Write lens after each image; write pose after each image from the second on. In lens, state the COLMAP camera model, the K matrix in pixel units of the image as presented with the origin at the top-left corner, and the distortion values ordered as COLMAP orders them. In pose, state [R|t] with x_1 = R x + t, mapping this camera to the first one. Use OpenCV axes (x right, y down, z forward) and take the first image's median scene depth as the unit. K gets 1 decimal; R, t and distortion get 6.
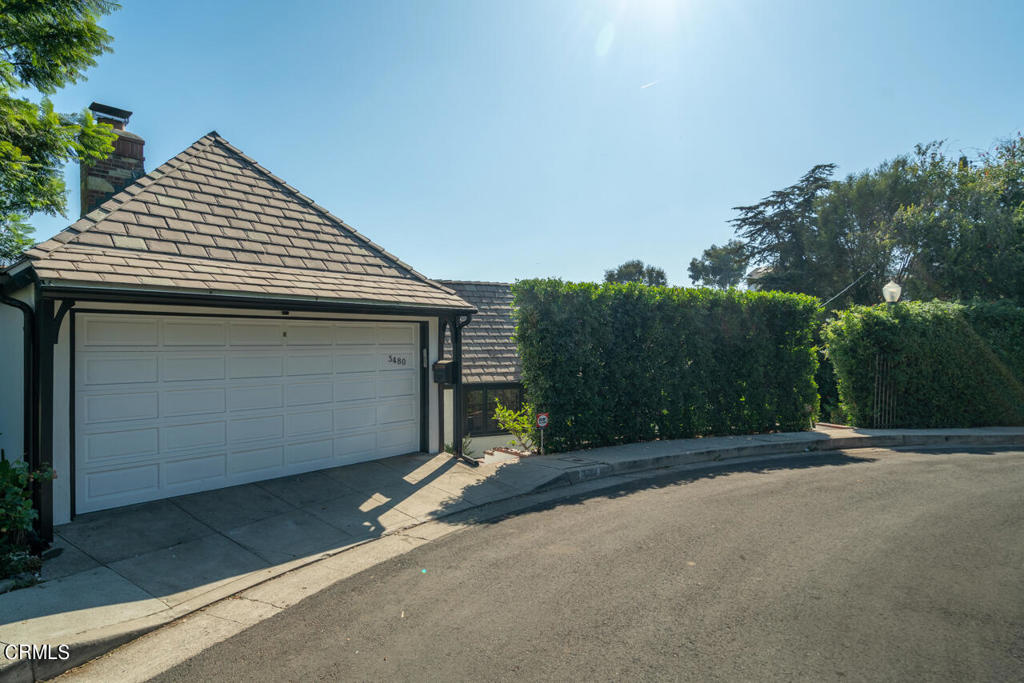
lens RADIAL K [[570.7, 0, 512.0], [0, 570.7, 341.5], [0, 0, 1]] dist [0.001651, 0.000280]
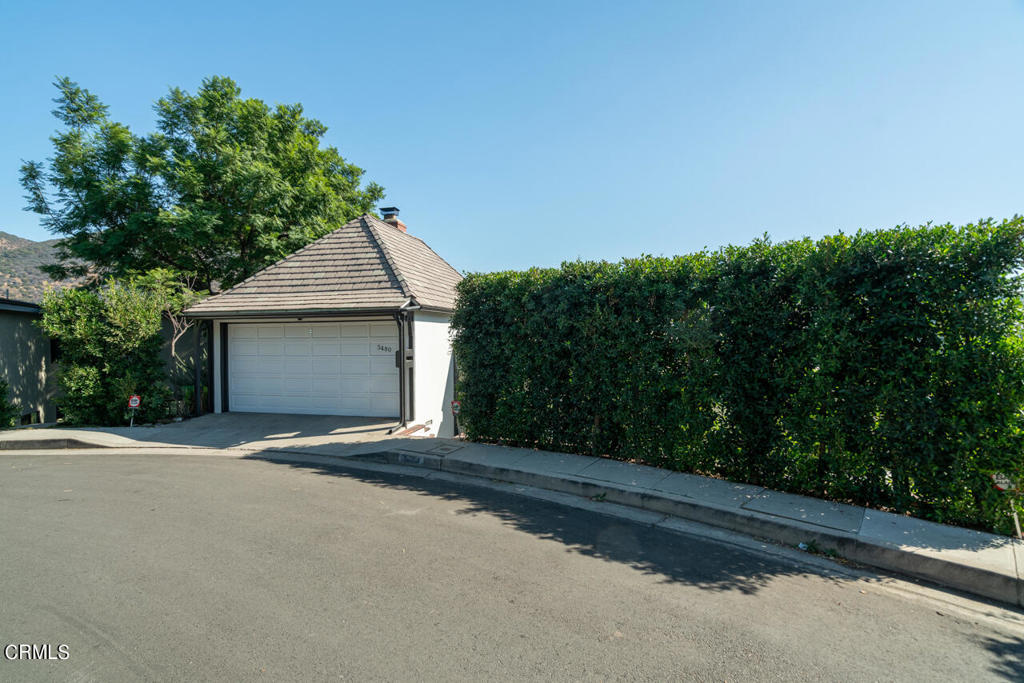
lens RADIAL K [[479.5, 0, 513.0], [0, 479.5, 335.8], [0, 0, 1]] dist [0.000747, 0.000238]
pose [[0.461604, -0.002665, -0.887082, 0.985885], [0.009715, 0.999951, 0.002051, 0.002856], [0.887033, -0.009565, 0.461607, 0.744693]]
